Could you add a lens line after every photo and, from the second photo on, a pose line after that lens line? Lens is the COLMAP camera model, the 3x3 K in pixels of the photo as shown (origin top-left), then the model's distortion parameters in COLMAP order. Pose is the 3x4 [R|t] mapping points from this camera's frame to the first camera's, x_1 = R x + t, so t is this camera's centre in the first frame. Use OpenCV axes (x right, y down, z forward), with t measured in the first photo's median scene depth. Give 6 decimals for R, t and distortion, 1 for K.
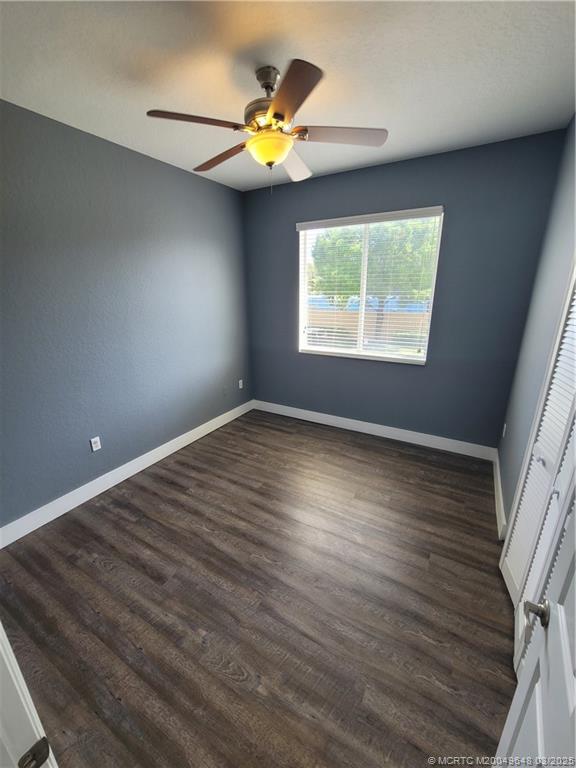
lens RADIAL K [[314.1, 0, 288.0], [0, 314.1, 384.0], [0, 0, 1]] dist [-0.002435, -0.000344]
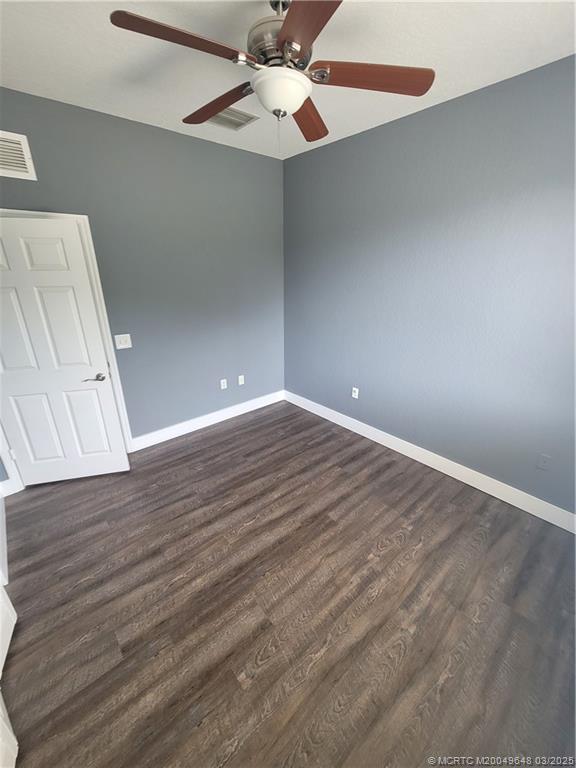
lens RADIAL K [[314.1, 0, 288.0], [0, 314.1, 384.0], [0, 0, 1]] dist [-0.002435, -0.000344]
pose [[-0.322603, 0.348399, -0.880083, 0.630268], [-0.276012, 0.854760, 0.439549, -0.351379], [0.905398, 0.384713, -0.179586, 1.039546]]
